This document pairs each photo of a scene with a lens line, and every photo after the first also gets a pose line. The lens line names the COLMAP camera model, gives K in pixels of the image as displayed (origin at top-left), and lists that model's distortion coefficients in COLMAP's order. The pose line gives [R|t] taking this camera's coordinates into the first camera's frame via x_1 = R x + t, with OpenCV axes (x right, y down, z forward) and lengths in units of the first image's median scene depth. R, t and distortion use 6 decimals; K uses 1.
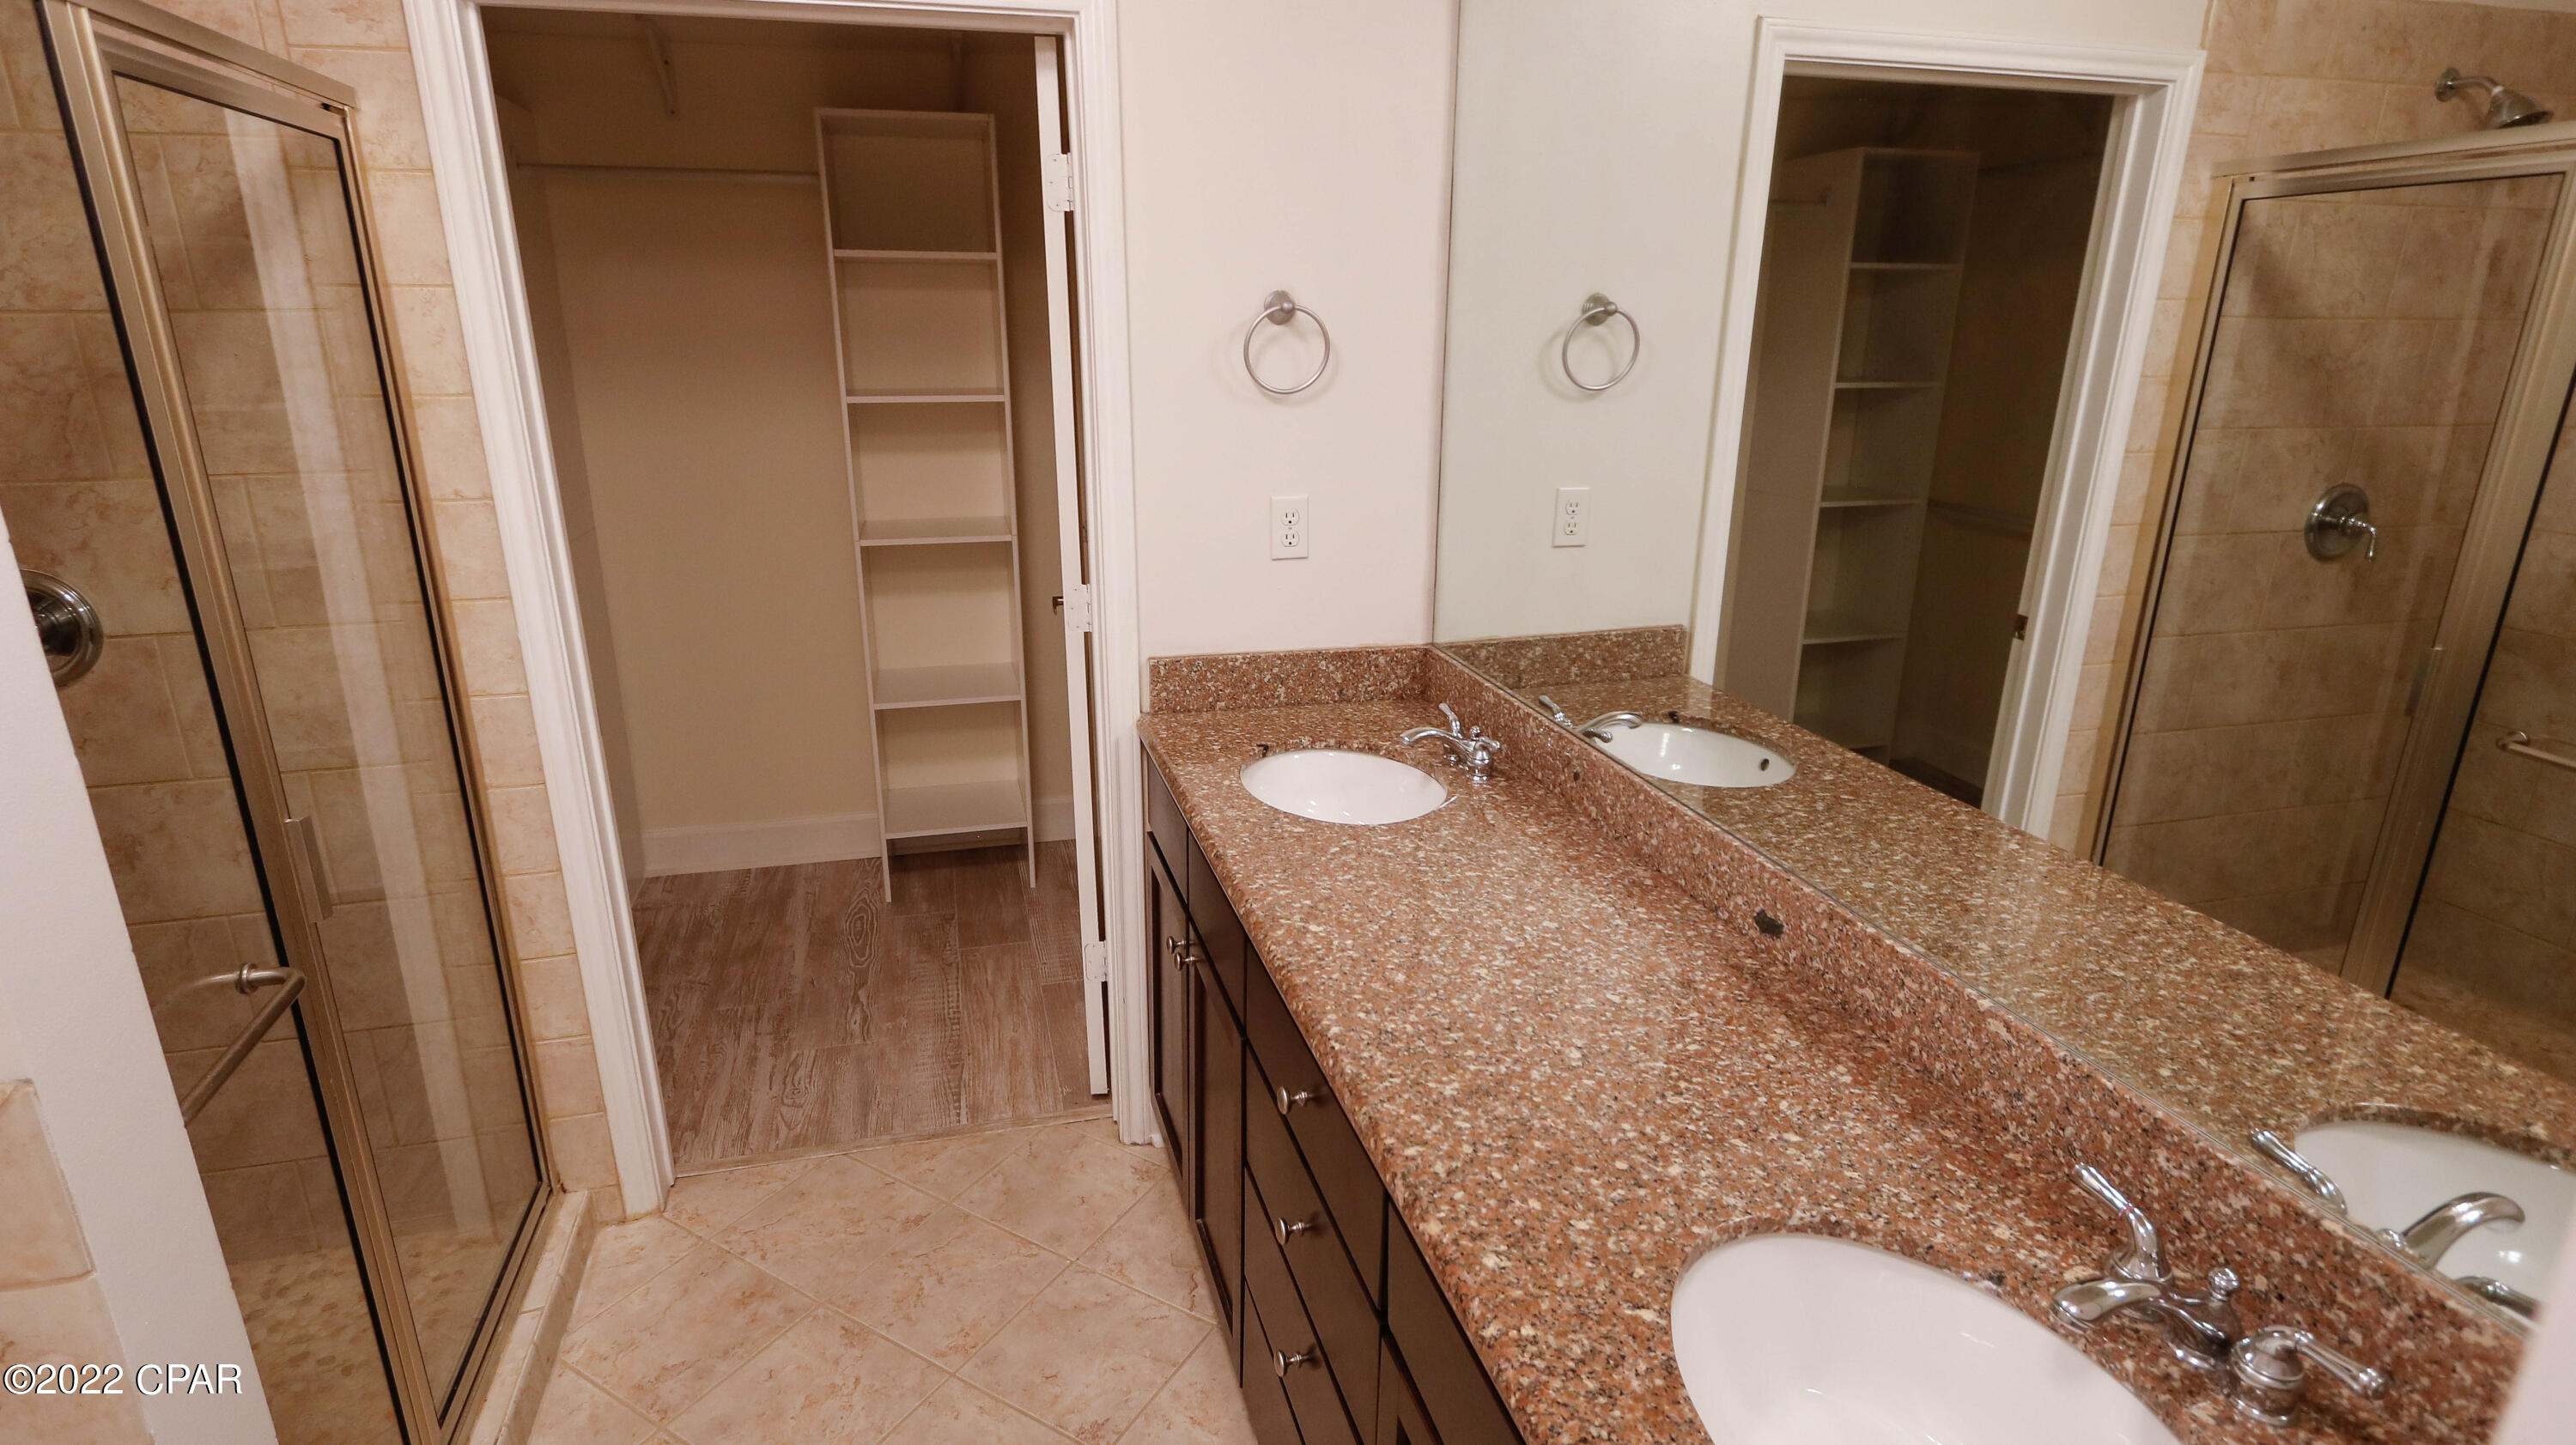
lens RADIAL K [[1273.4, 0, 1256.9], [0, 1273.4, 707.5], [0, 0, 1]] dist [0.006194, -0.004691]
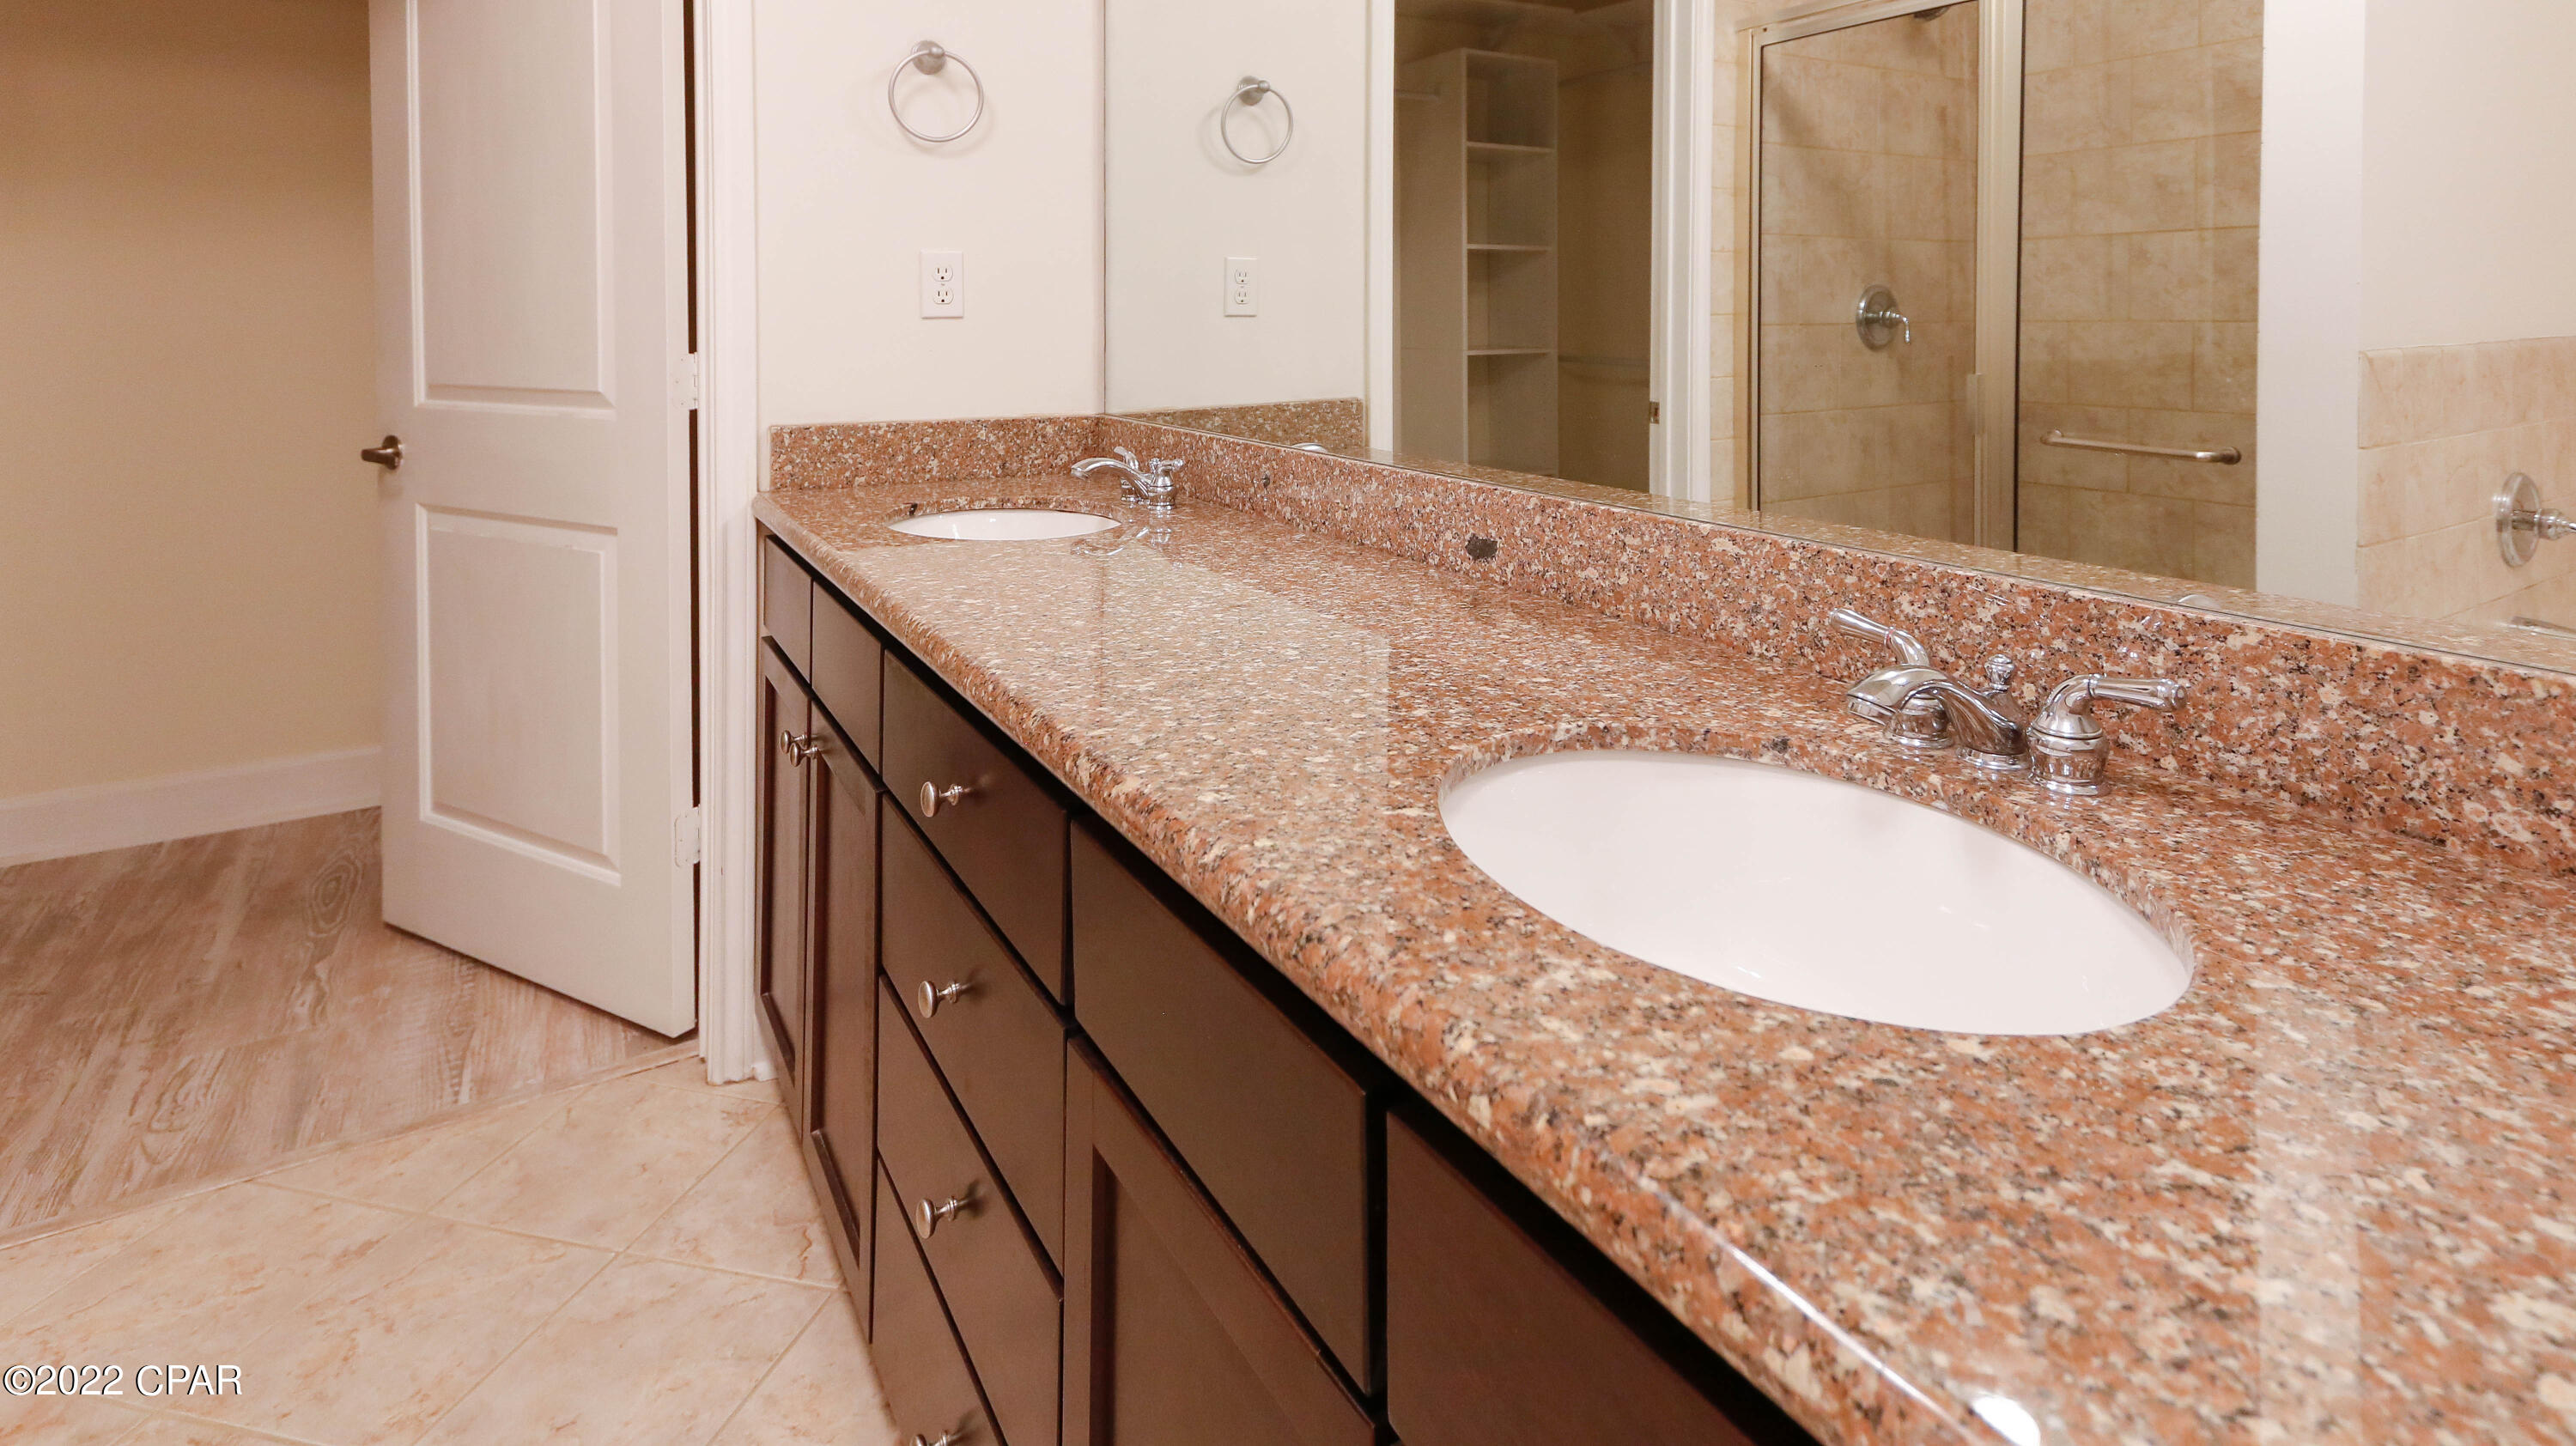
lens RADIAL K [[1204.3, 0, 1319.1], [0, 1204.3, 639.8], [0, 0, 1]] dist [0.019677, -0.003273]
pose [[0.952698, -0.000422, 0.303920, 0.020323], [0.088311, 0.957236, -0.275499, 0.376705], [-0.290807, 0.289307, 0.911994, 0.210236]]
